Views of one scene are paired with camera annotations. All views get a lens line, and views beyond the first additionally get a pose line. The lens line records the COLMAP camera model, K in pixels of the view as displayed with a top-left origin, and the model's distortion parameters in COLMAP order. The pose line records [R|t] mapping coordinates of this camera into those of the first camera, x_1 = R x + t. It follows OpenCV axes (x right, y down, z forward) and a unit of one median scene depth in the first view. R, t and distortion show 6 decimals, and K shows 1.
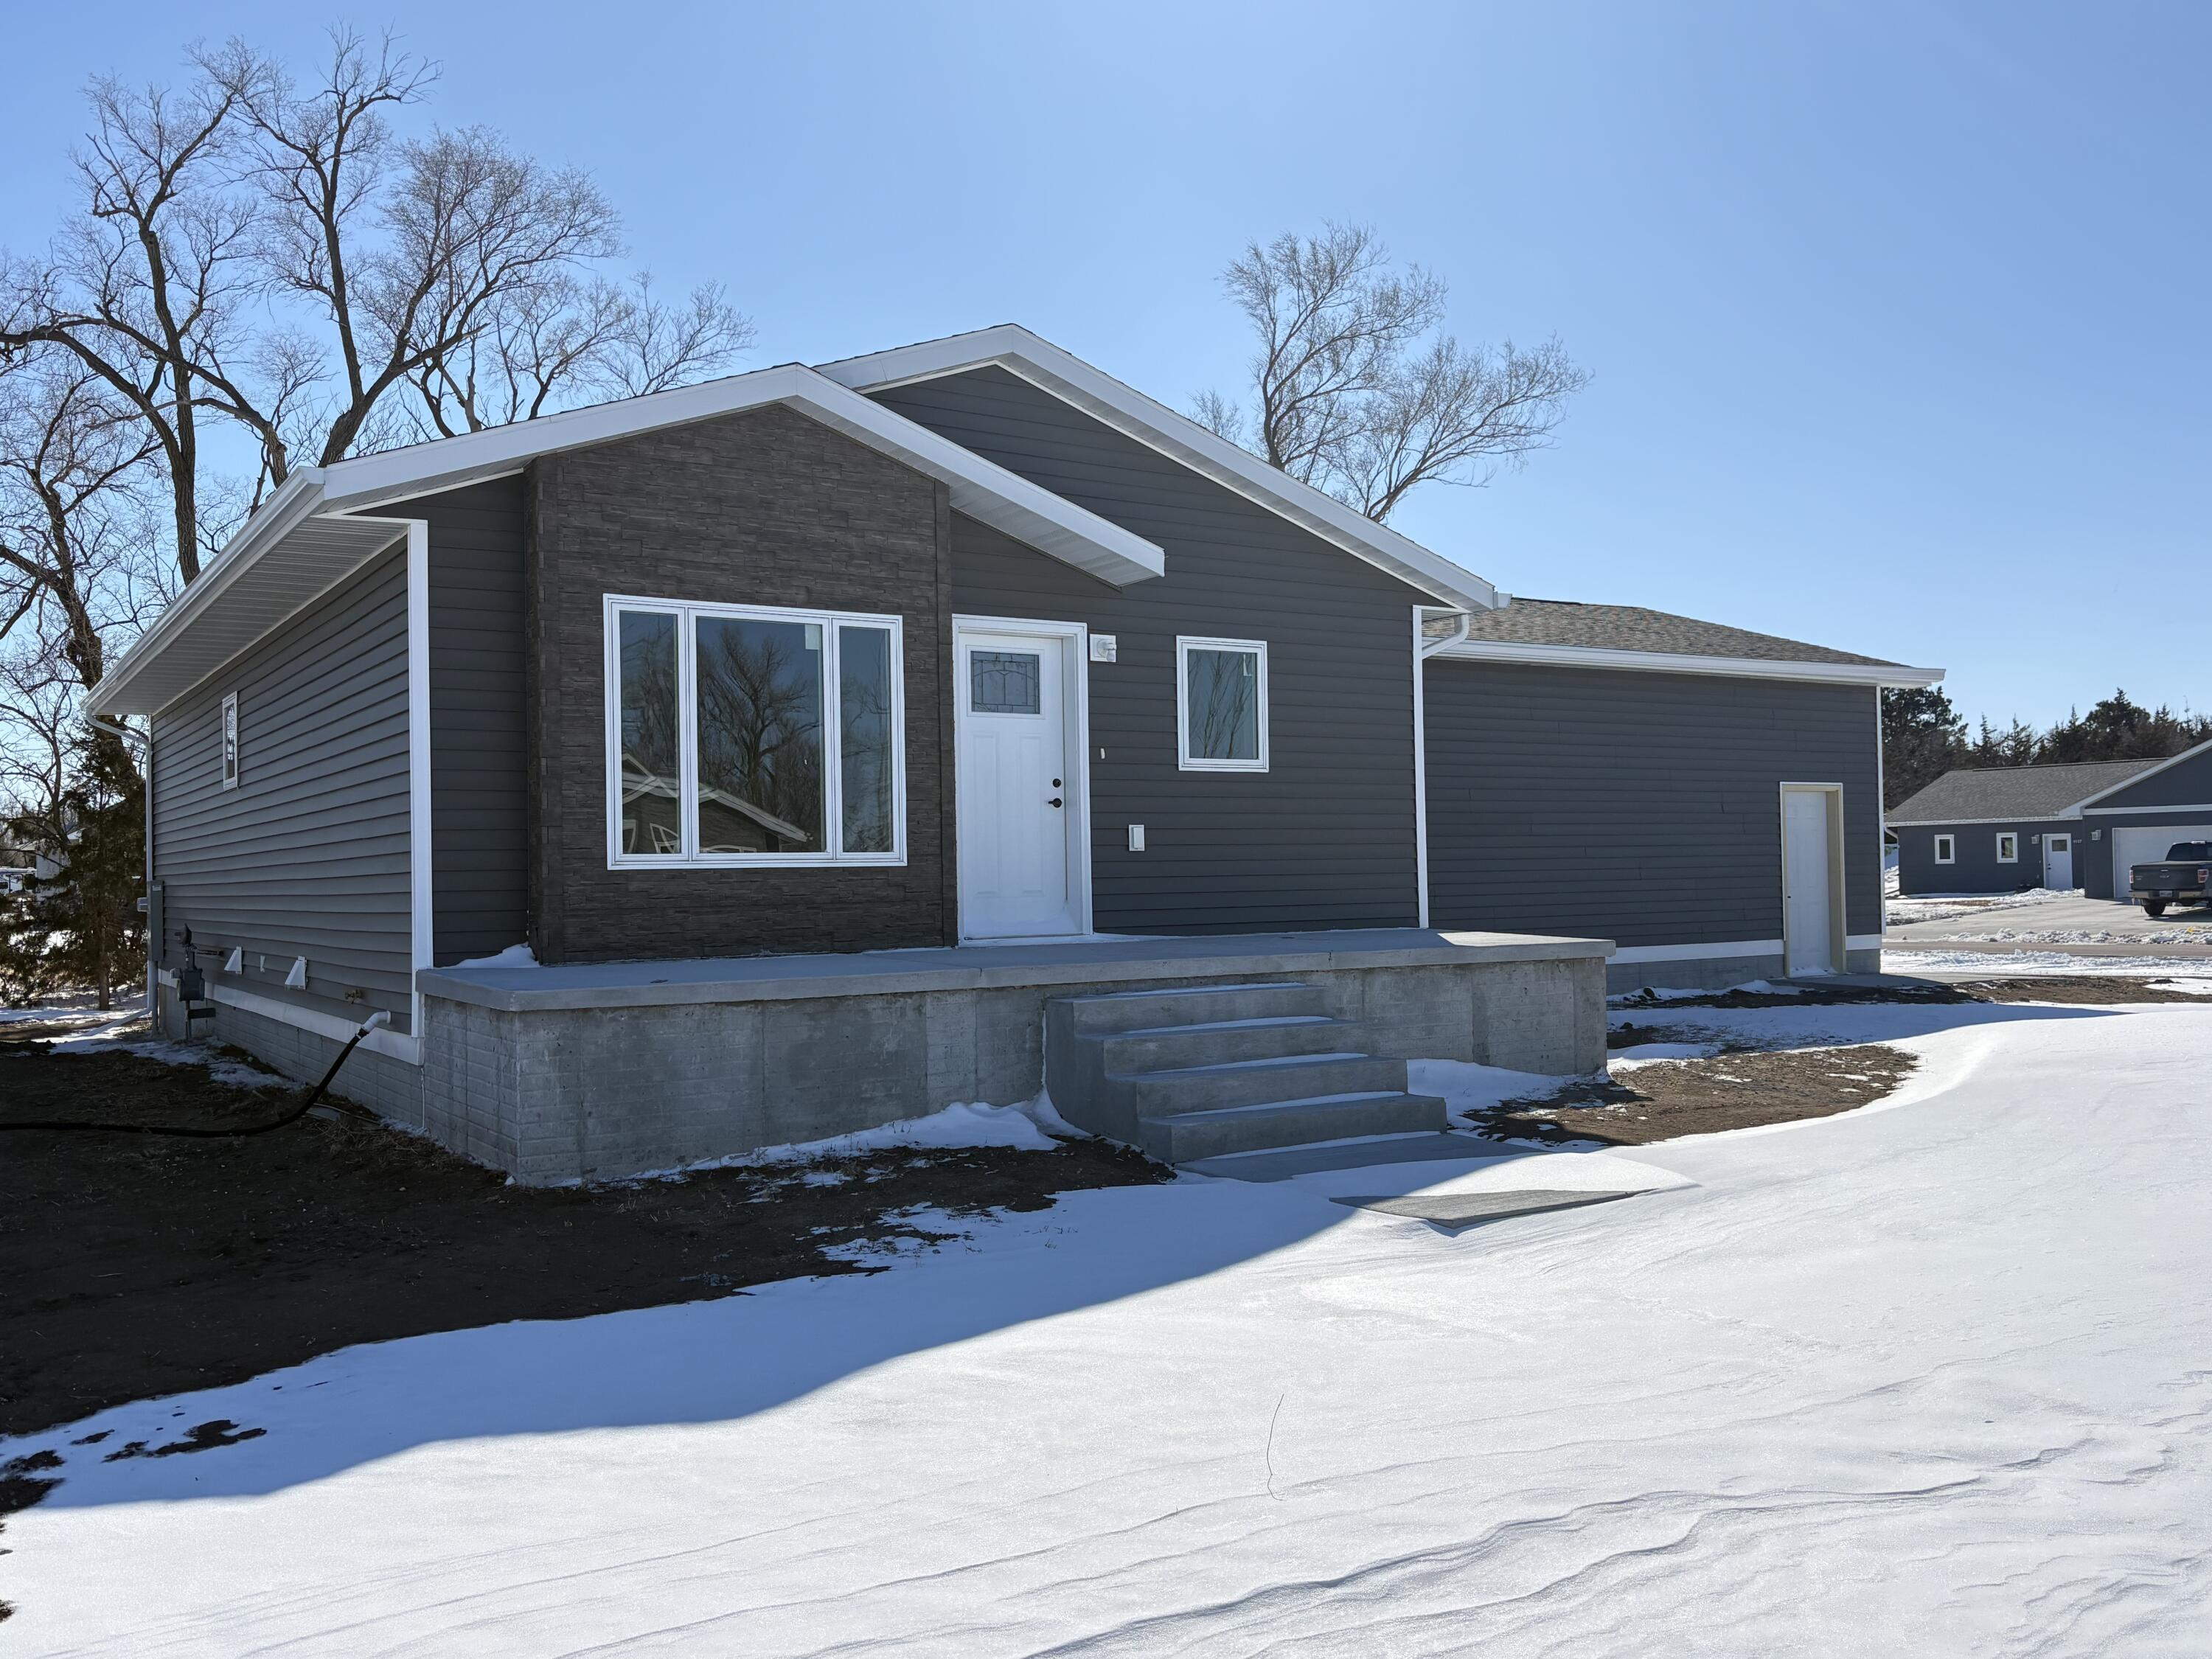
lens RADIAL K [[1873.1, 0, 1108.3], [0, 1873.1, 837.1], [0, 0, 1]] dist [0.151413, -0.239136]
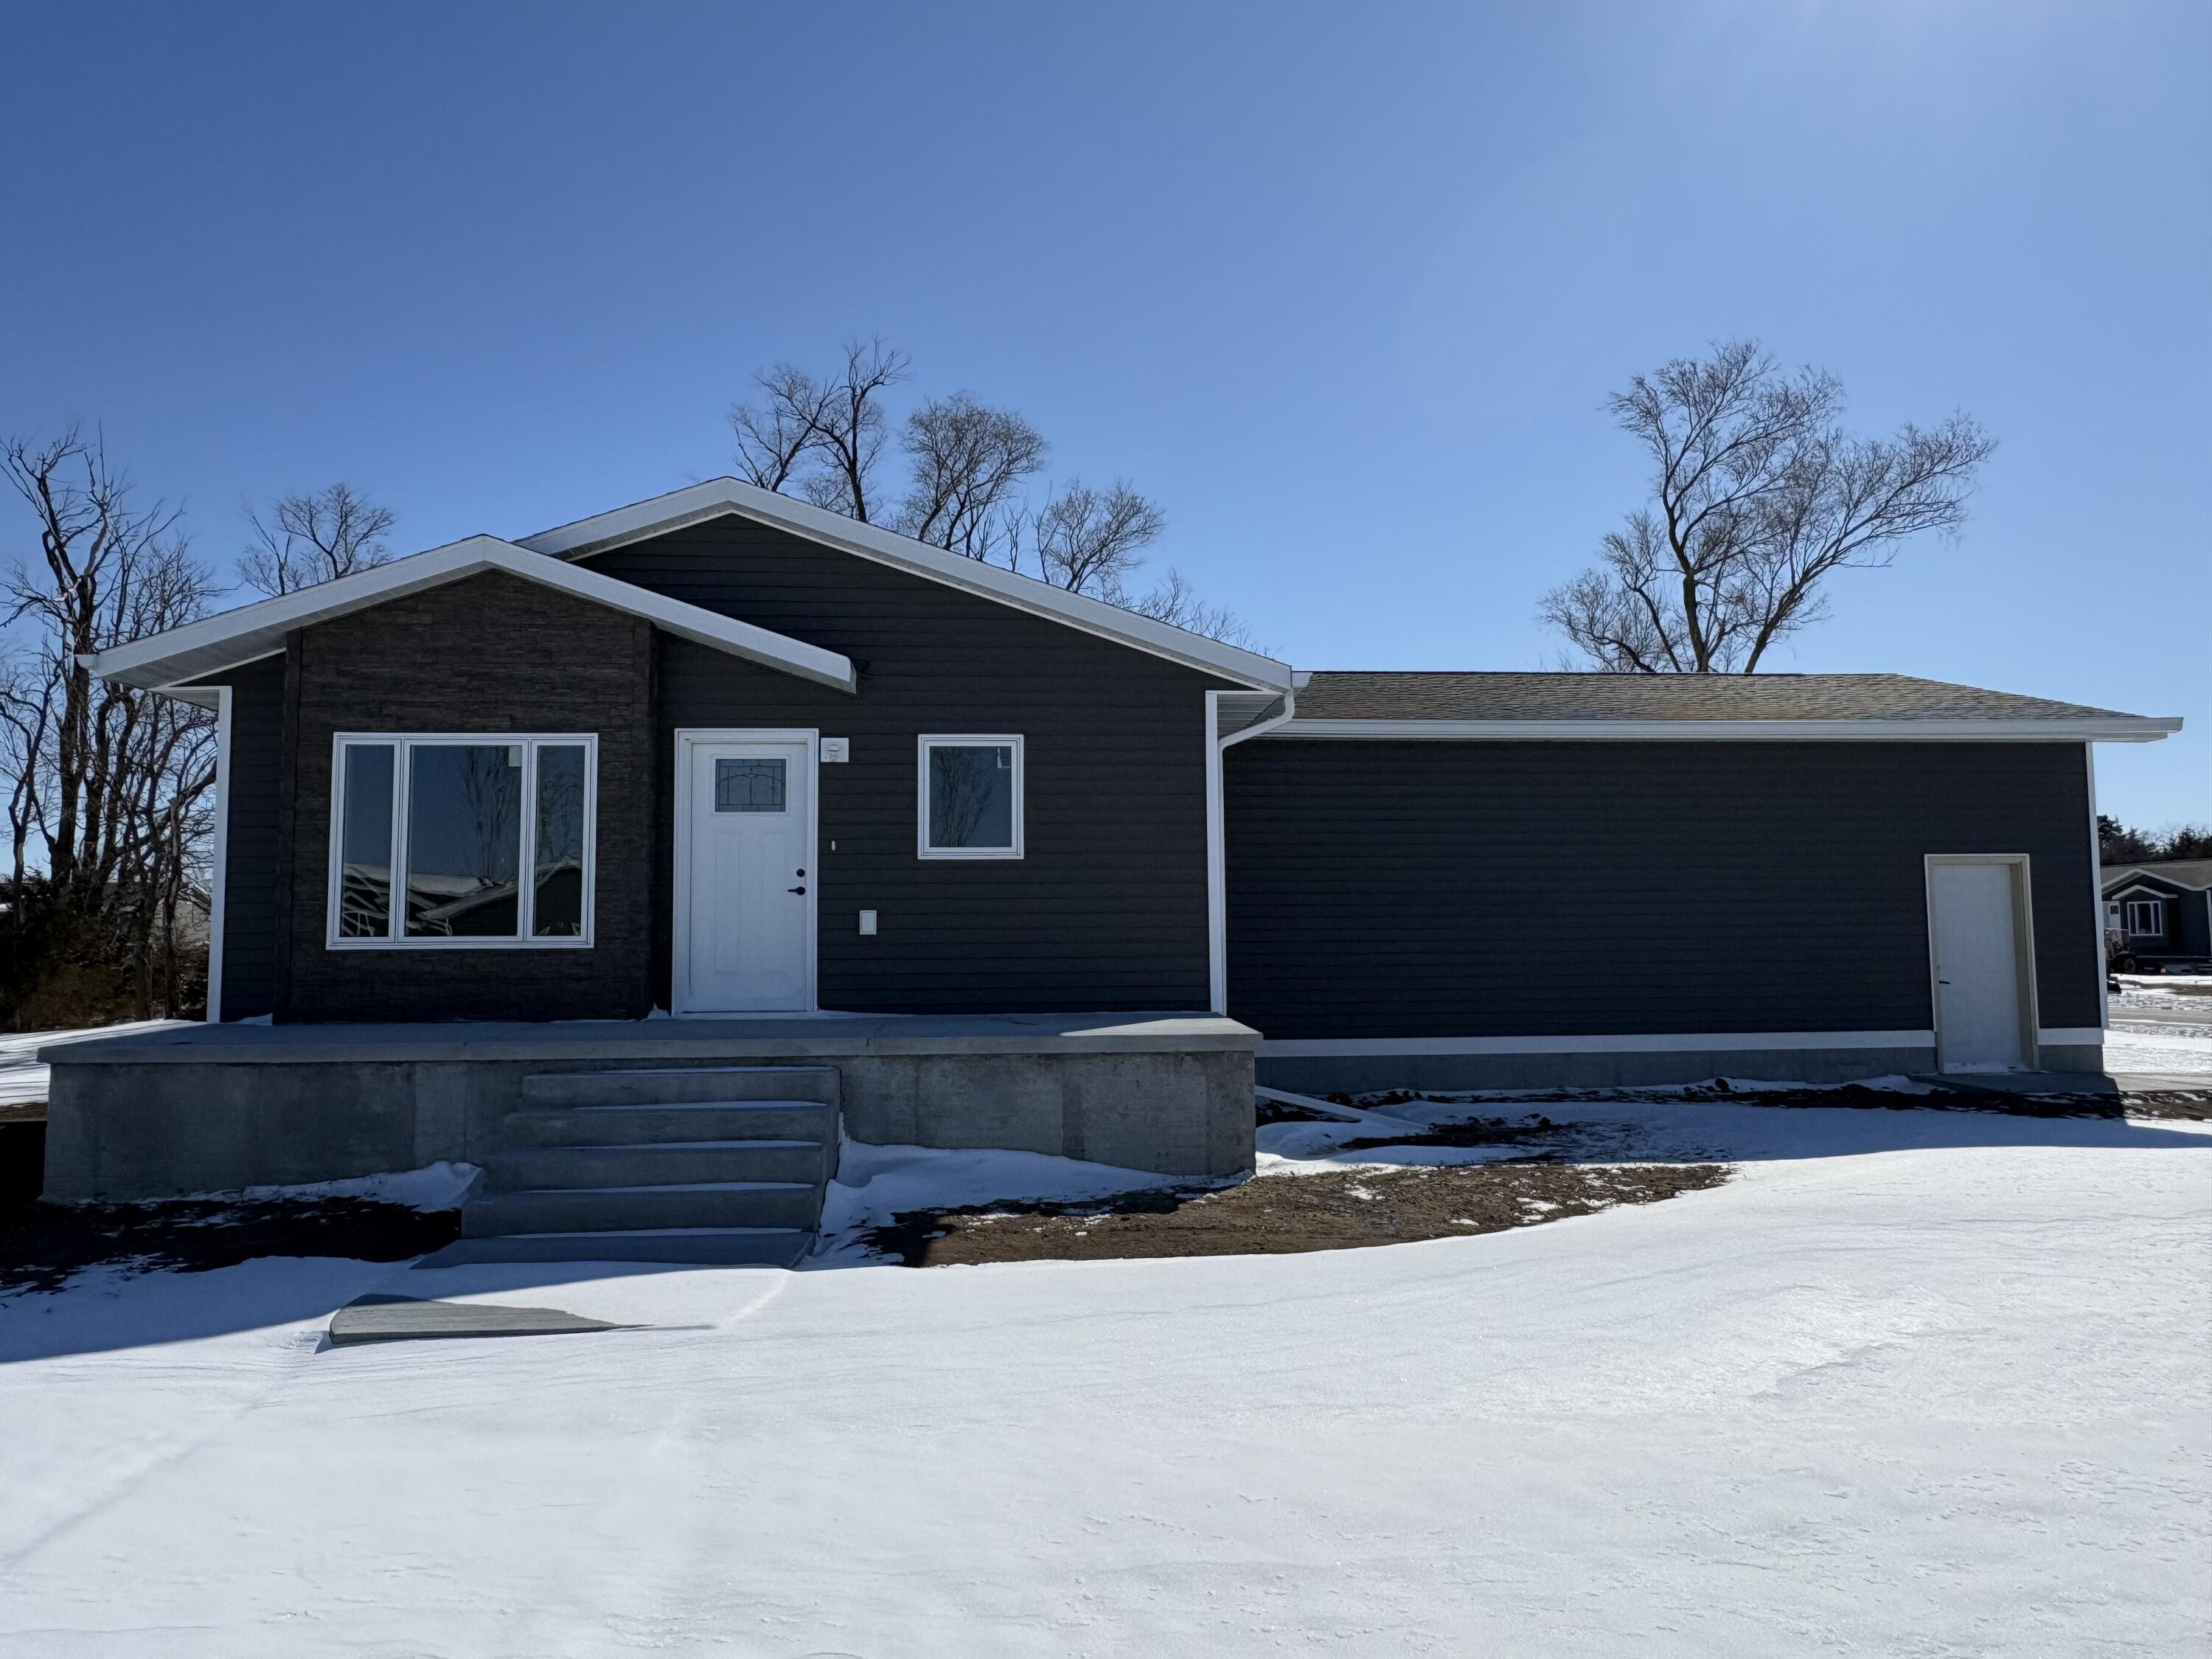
lens RADIAL K [[1455.3, 0, 1104.4], [0, 1455.3, 827.7], [0, 0, 1]] dist [0.000042, -0.002538]
pose [[0.877125, -0.028982, -0.479388, 0.602251], [0.002730, 0.998462, -0.055369, -0.008166], [0.480255, 0.047257, 0.875855, 0.362037]]
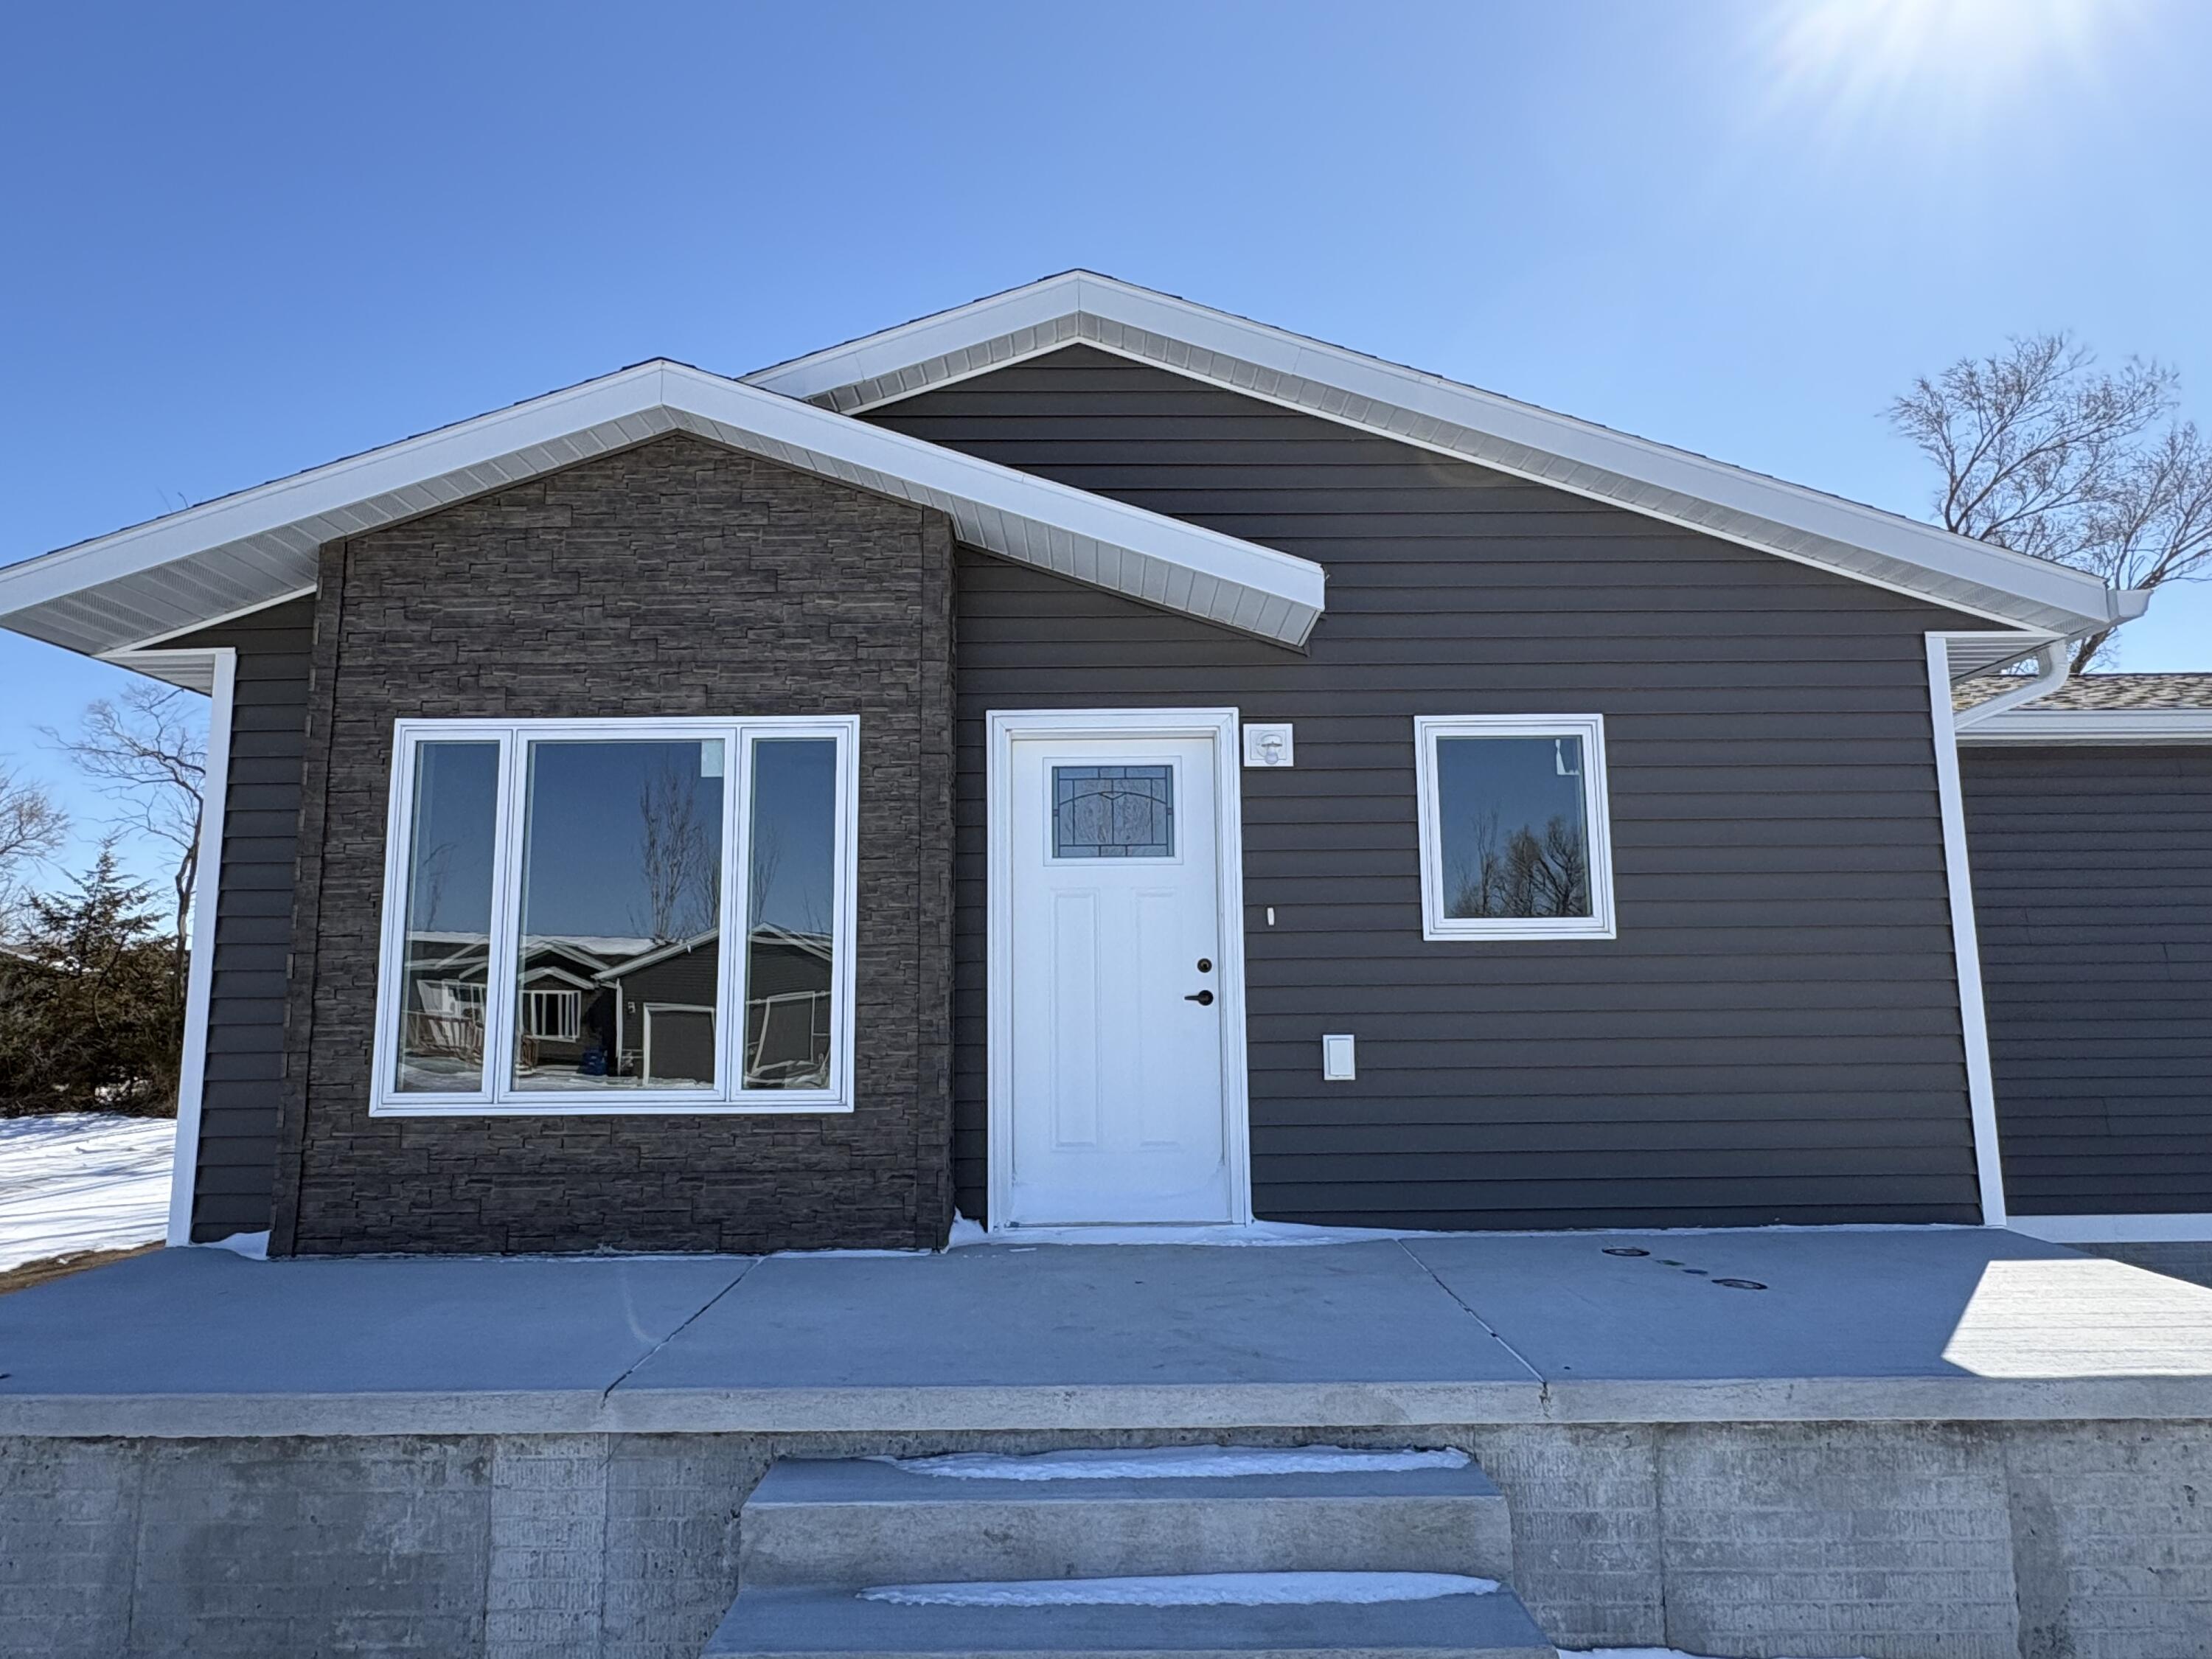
lens RADIAL K [[1288.9, 0, 1105.1], [0, 1288.9, 824.0], [0, 0, 1]] dist [0.001013, -0.000523]
pose [[0.840686, -0.064254, -0.537697, 0.196877], [0.006616, 0.994080, -0.108448, -0.032517], [0.541482, 0.087613, 0.836134, 0.682408]]
